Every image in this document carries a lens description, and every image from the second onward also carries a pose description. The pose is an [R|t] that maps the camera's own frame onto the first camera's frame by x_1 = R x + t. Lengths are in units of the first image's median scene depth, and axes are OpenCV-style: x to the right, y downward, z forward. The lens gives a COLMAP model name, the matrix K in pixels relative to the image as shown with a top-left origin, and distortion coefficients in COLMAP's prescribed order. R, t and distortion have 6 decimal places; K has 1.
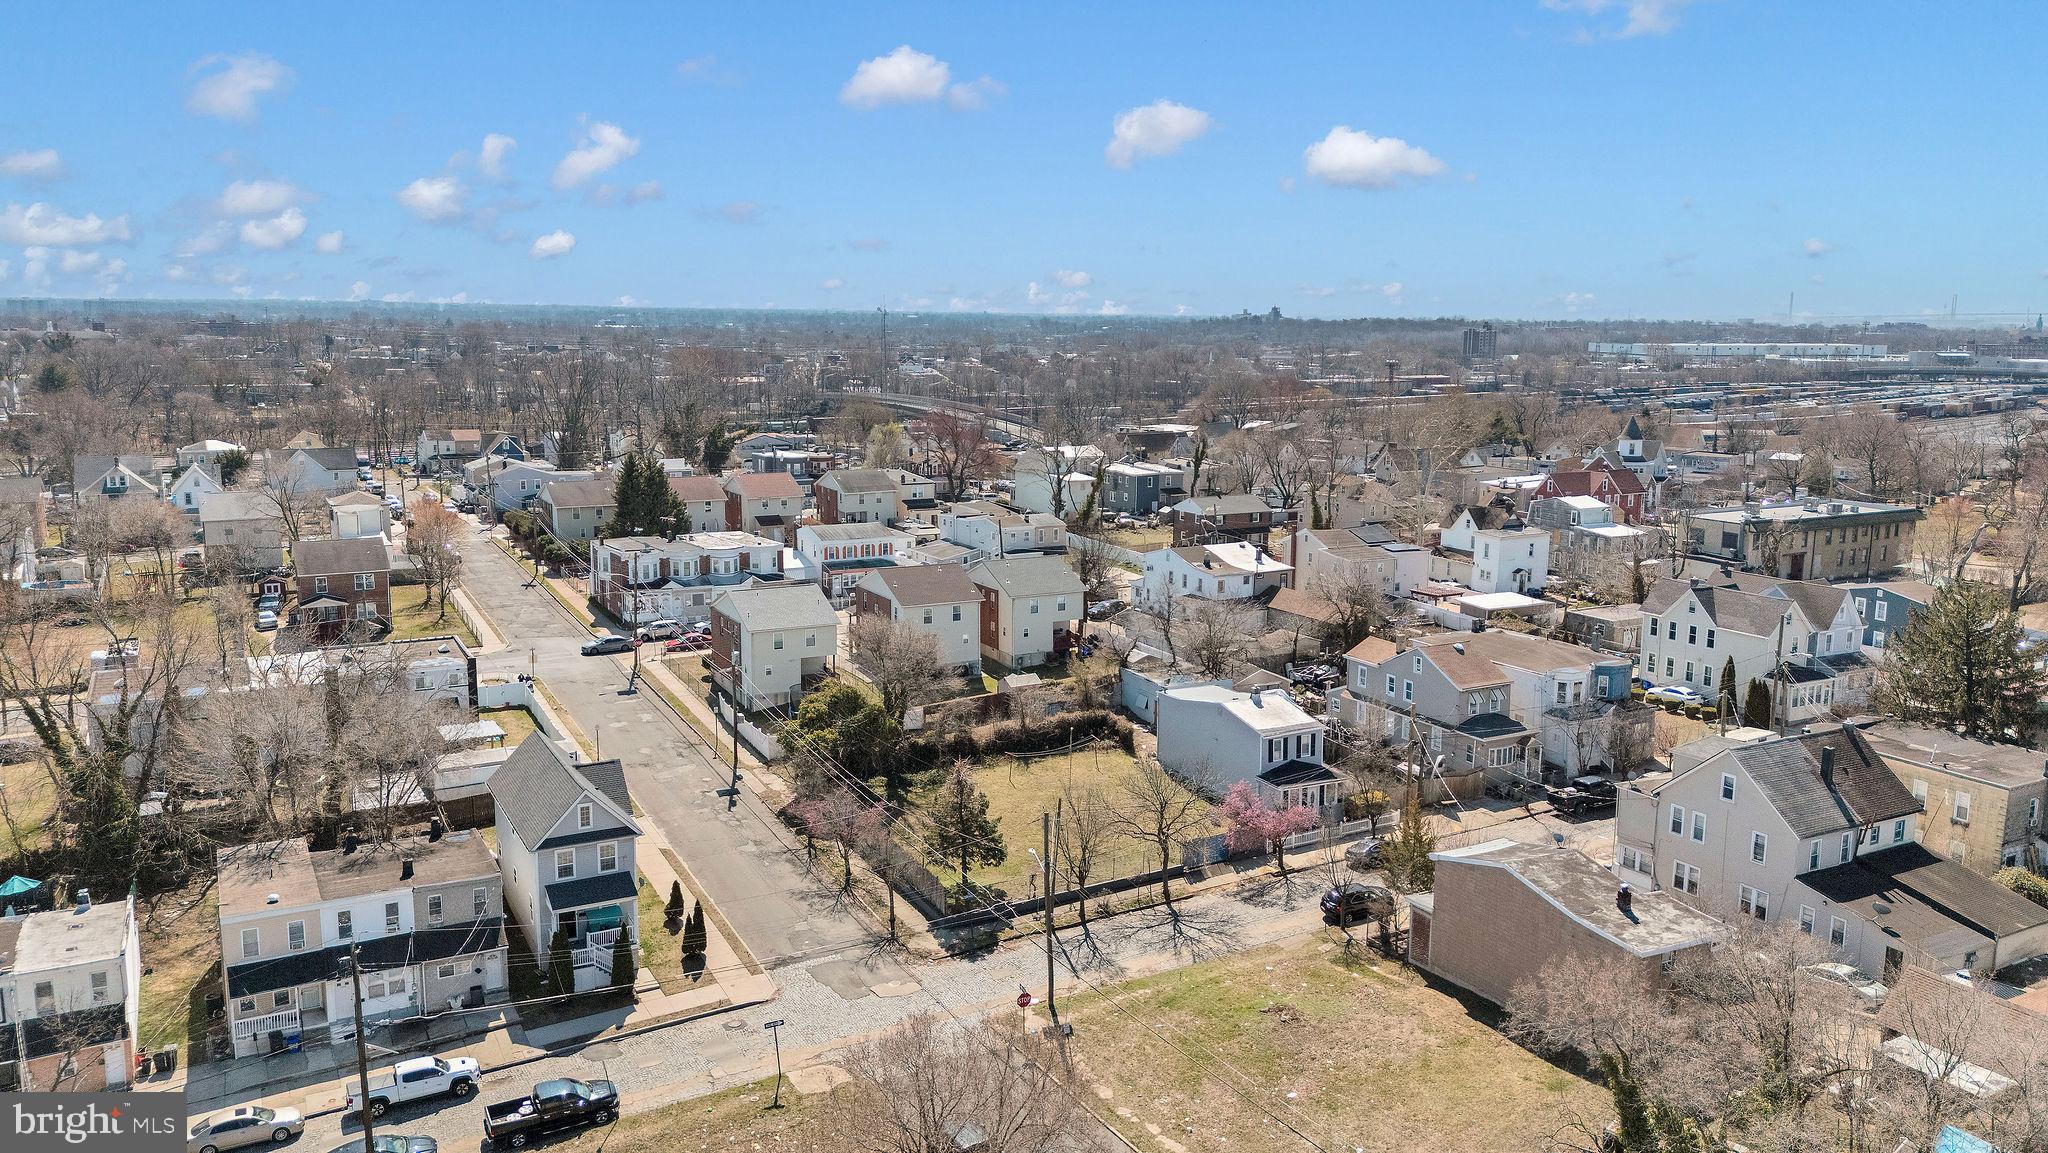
lens RADIAL K [[1526.4, 0, 1034.7], [0, 1526.4, 579.9], [0, 0, 1]] dist [0.082827, -0.082352]
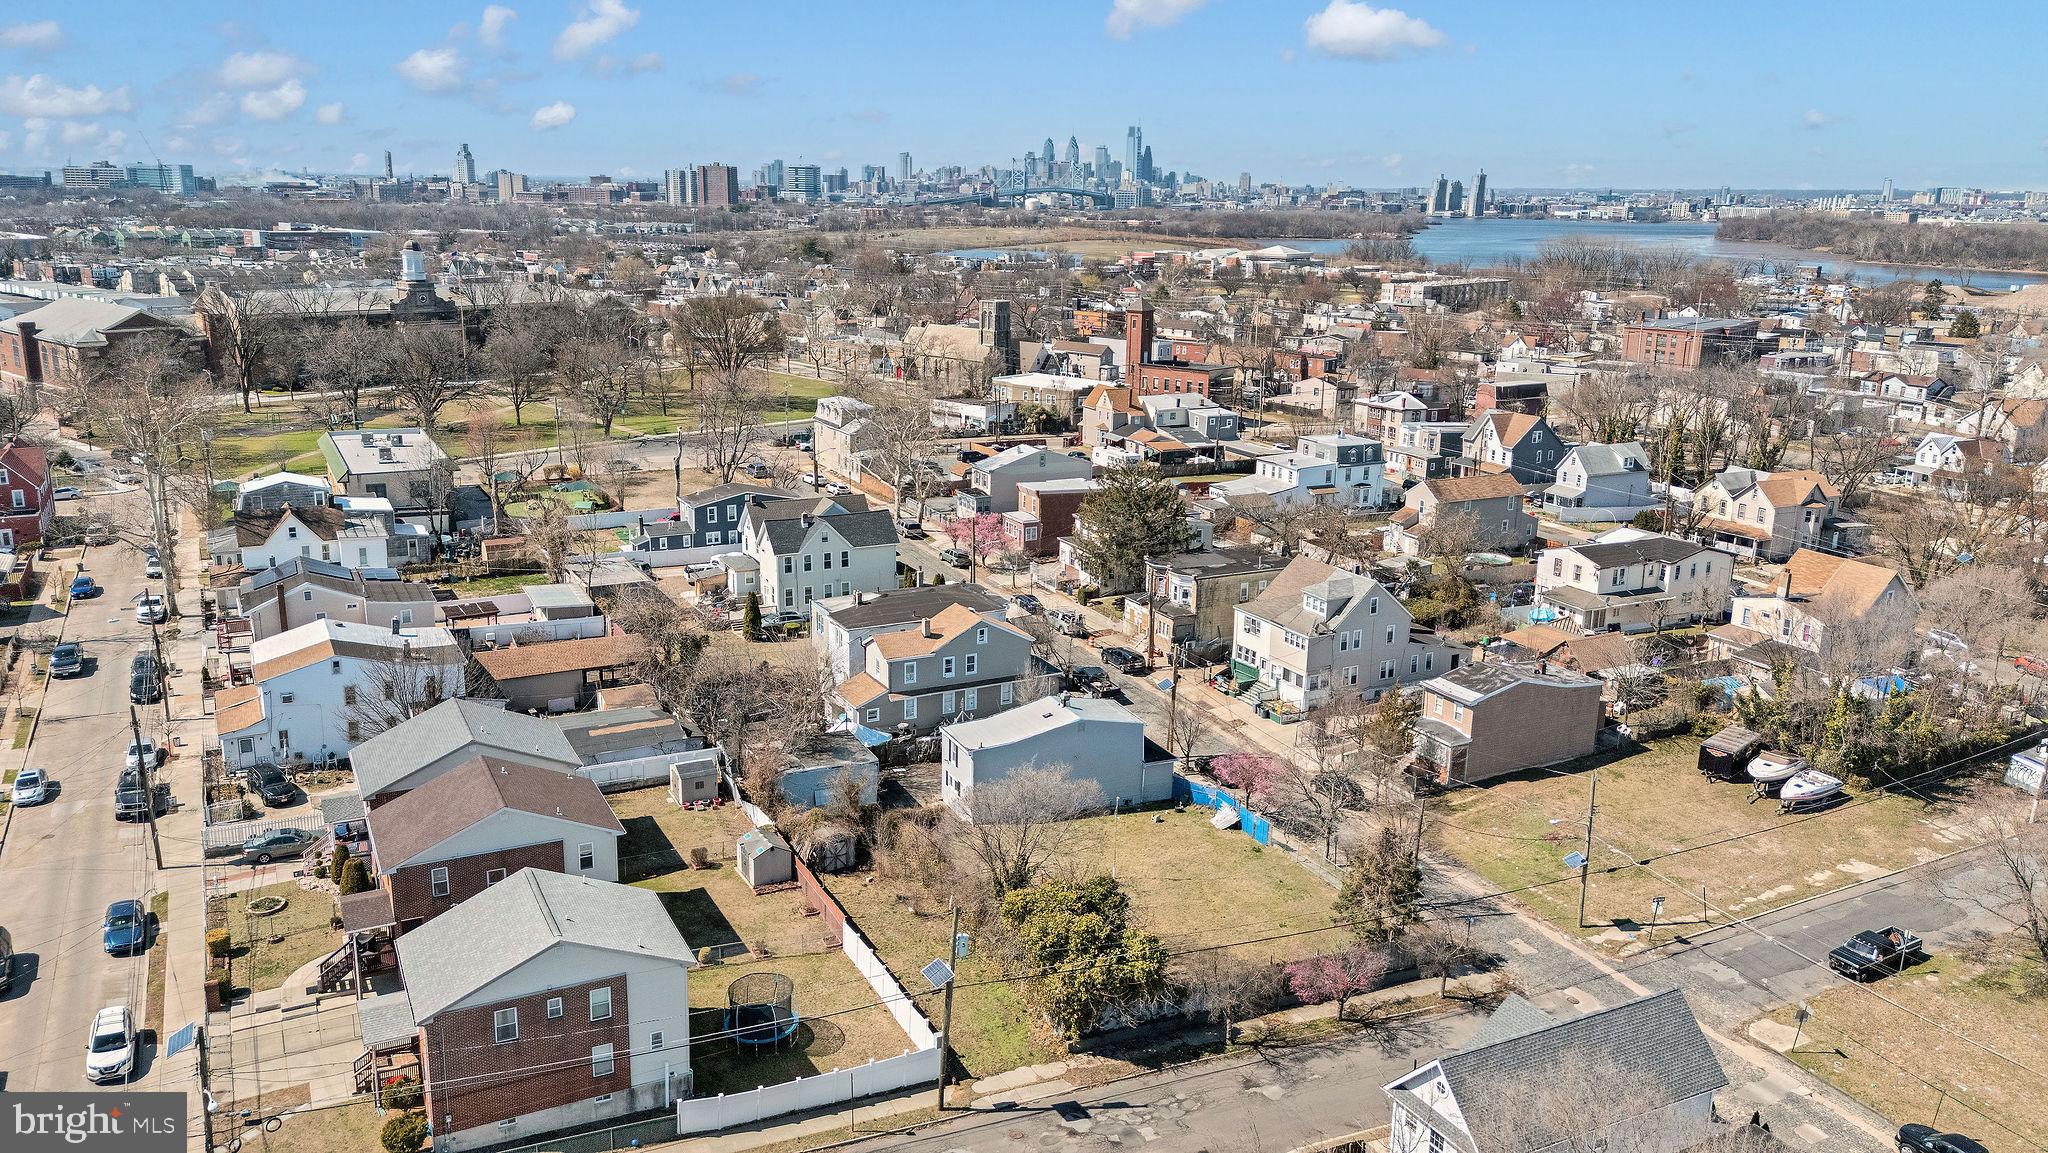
lens RADIAL K [[1526.4, 0, 1023.7], [0, 1526.4, 585.4], [0, 0, 1]] dist [0.082827, -0.082352]
pose [[0.017496, -0.259032, 0.965710, -0.758528], [0.154468, 0.954962, 0.253350, -0.241093], [-0.987843, 0.144739, 0.056720, 0.924494]]
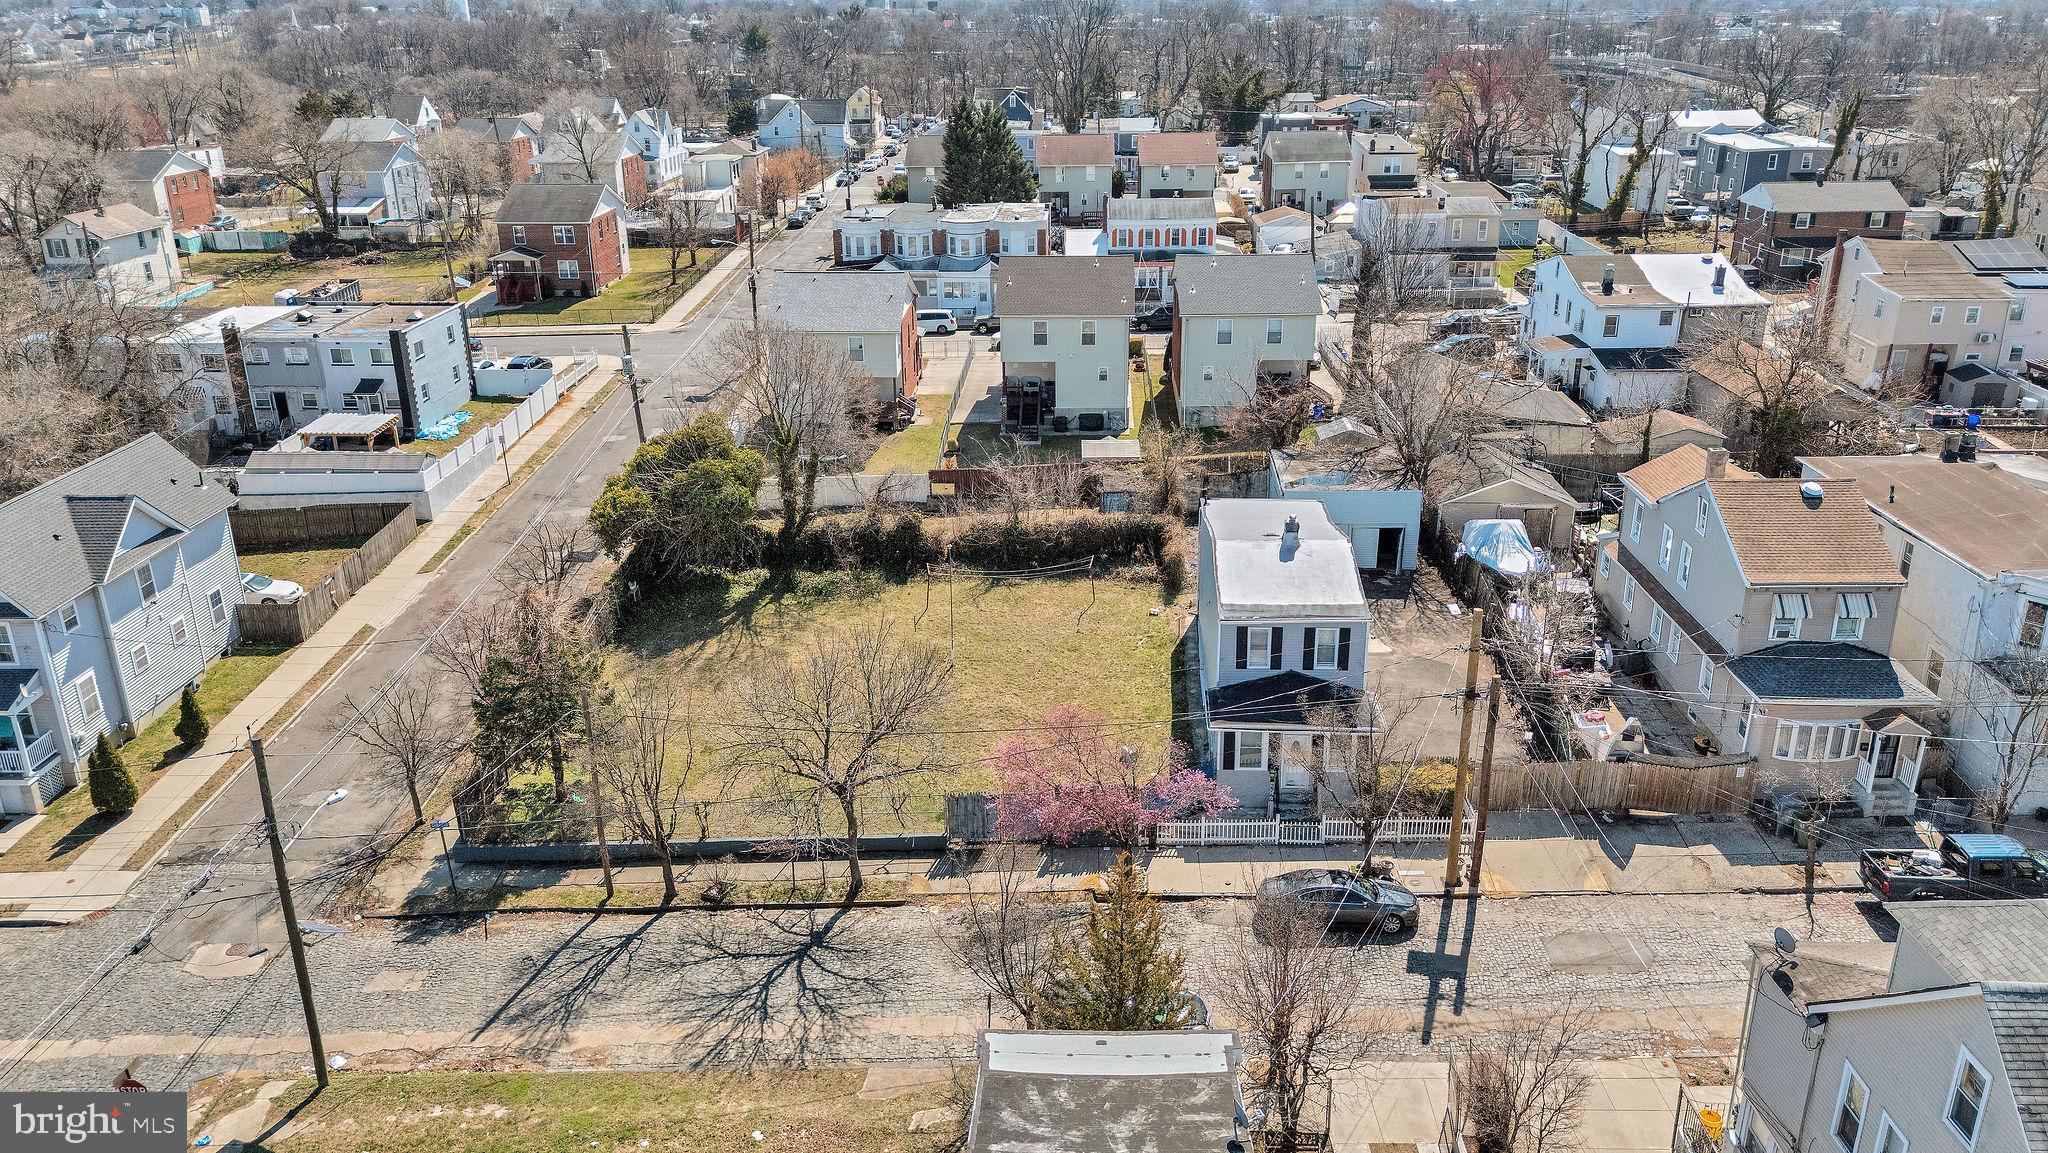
lens RADIAL K [[1526.4, 0, 1034.7], [0, 1526.4, 586.3], [0, 0, 1]] dist [0.082827, -0.082352]
pose [[0.865199, 0.165031, -0.473493, 0.307533], [-0.069479, 0.974635, 0.212741, -0.012028], [0.496592, -0.151166, 0.854720, 0.487484]]
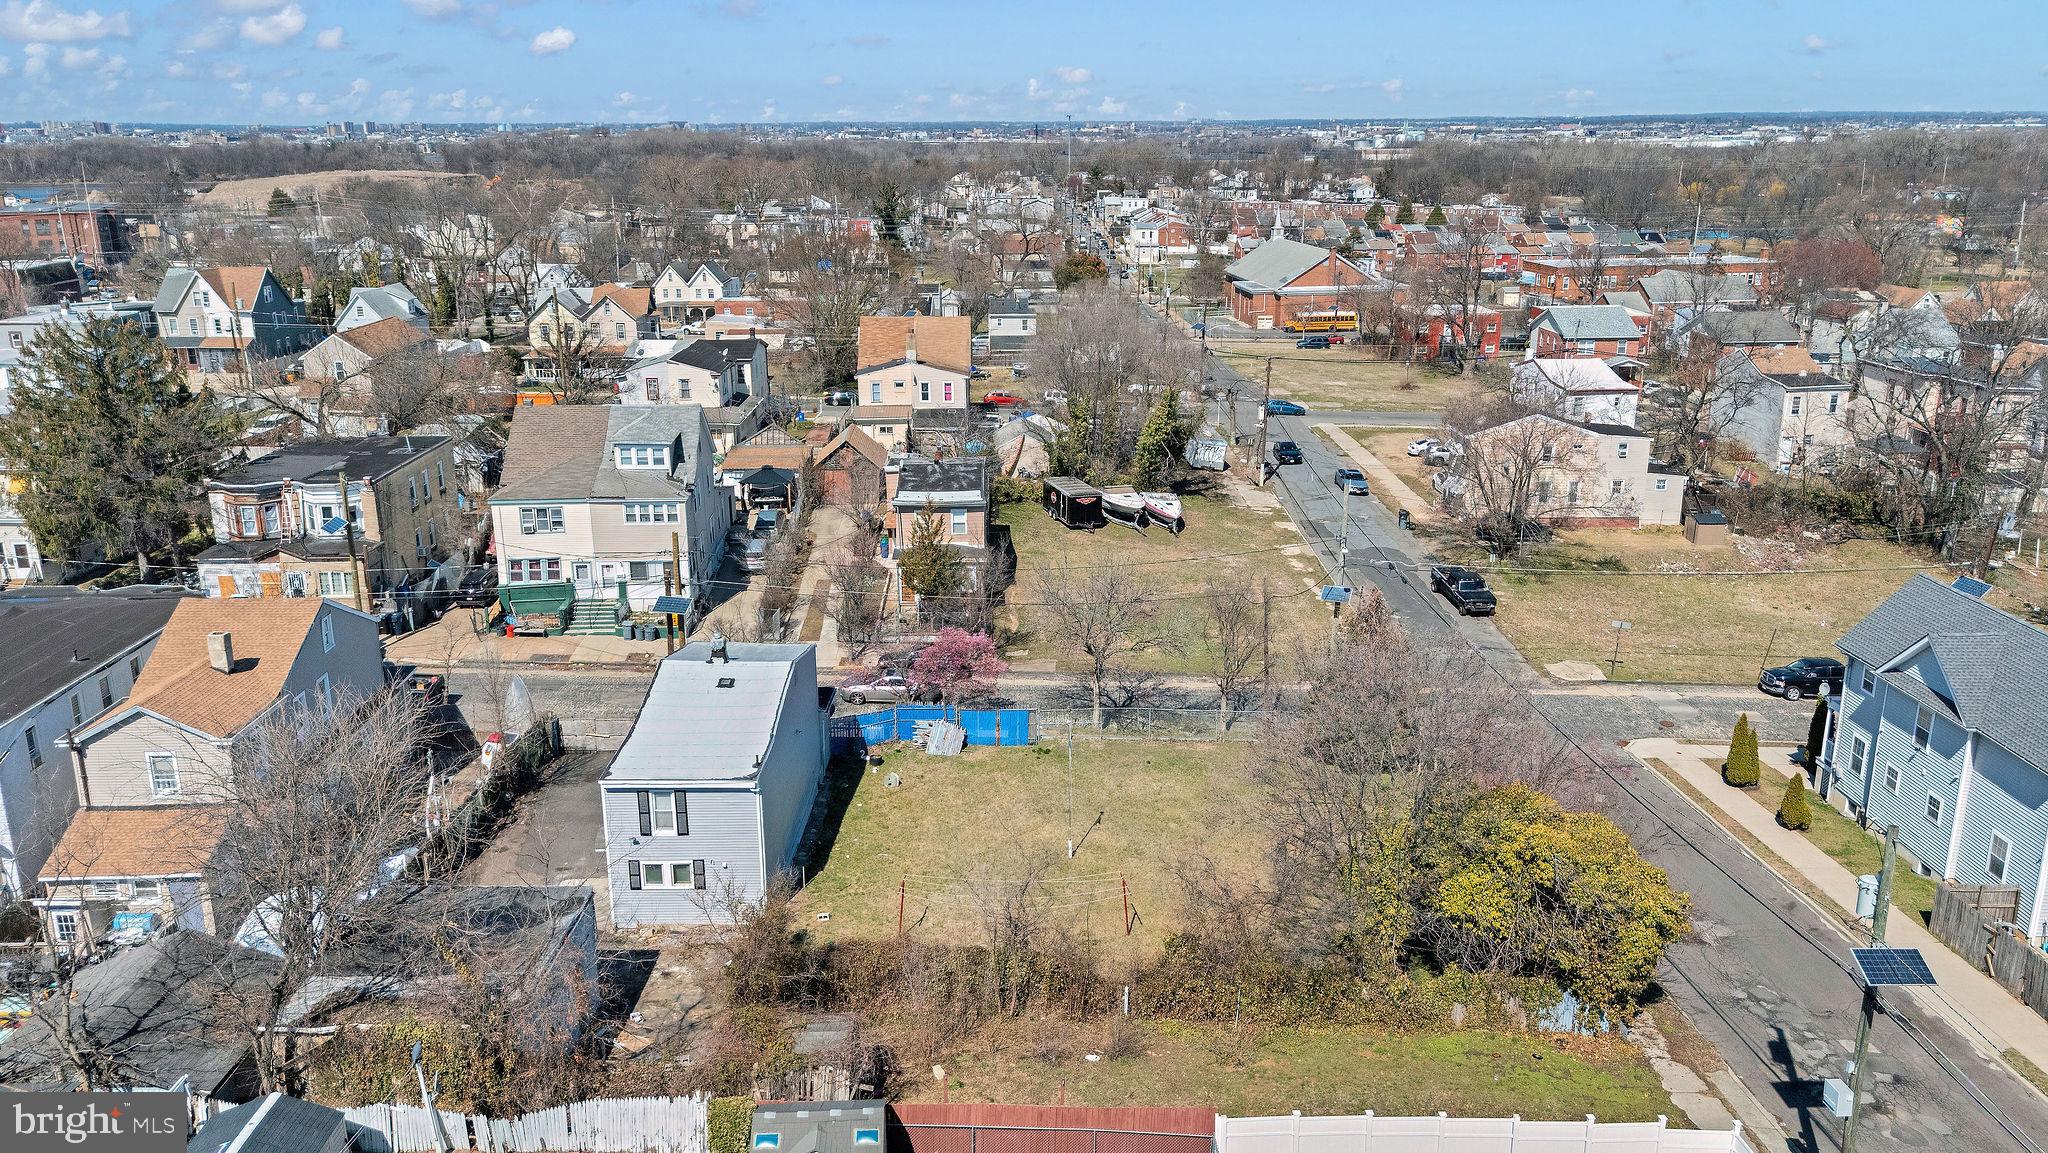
lens RADIAL K [[1526.4, 0, 1035.0], [0, 1526.4, 583.3], [0, 0, 1]] dist [0.082827, -0.082352]
pose [[-0.892055, -0.129610, 0.432942, -0.173181], [0.077118, 0.900285, 0.428415, -0.159281], [-0.445298, 0.415558, -0.793109, 1.312589]]
